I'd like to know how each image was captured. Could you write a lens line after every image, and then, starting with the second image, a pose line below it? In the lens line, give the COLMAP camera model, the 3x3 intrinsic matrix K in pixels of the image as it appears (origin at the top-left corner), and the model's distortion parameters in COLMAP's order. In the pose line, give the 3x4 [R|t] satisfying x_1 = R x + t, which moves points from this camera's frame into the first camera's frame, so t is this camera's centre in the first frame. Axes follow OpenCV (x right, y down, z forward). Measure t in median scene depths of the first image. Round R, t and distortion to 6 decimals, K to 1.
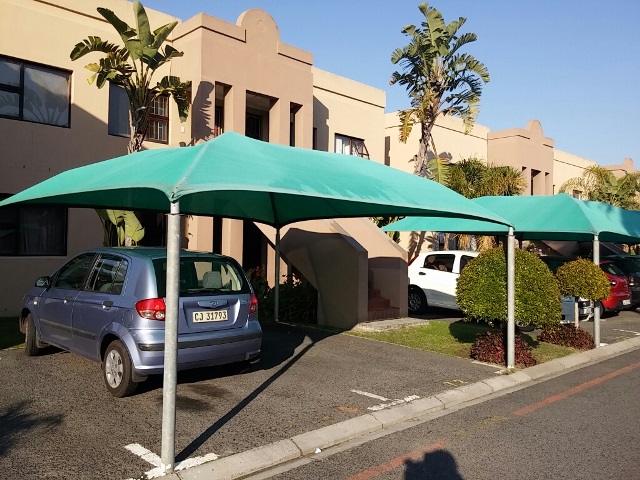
lens RADIAL K [[529.1, 0, 319.6], [0, 529.1, 240.7], [0, 0, 1]] dist [0.034811, -0.027880]
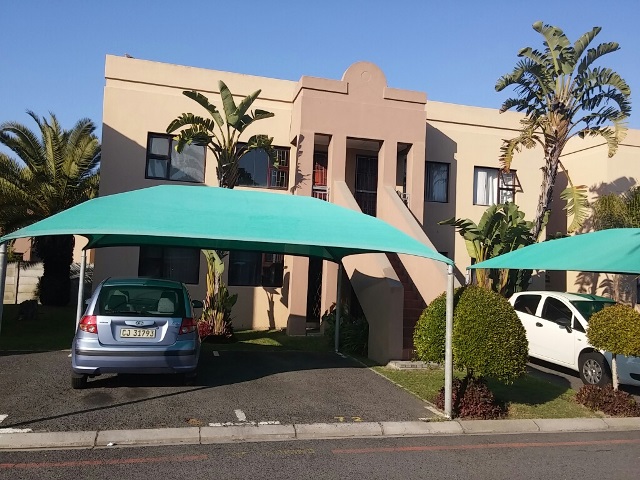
lens RADIAL K [[529.1, 0, 317.0], [0, 529.1, 239.4], [0, 0, 1]] dist [0.034811, -0.027880]
pose [[0.883231, -0.014078, -0.468727, 0.285028], [-0.018773, 0.997687, -0.065339, -0.001934], [0.468562, 0.066509, 0.880923, 0.027991]]
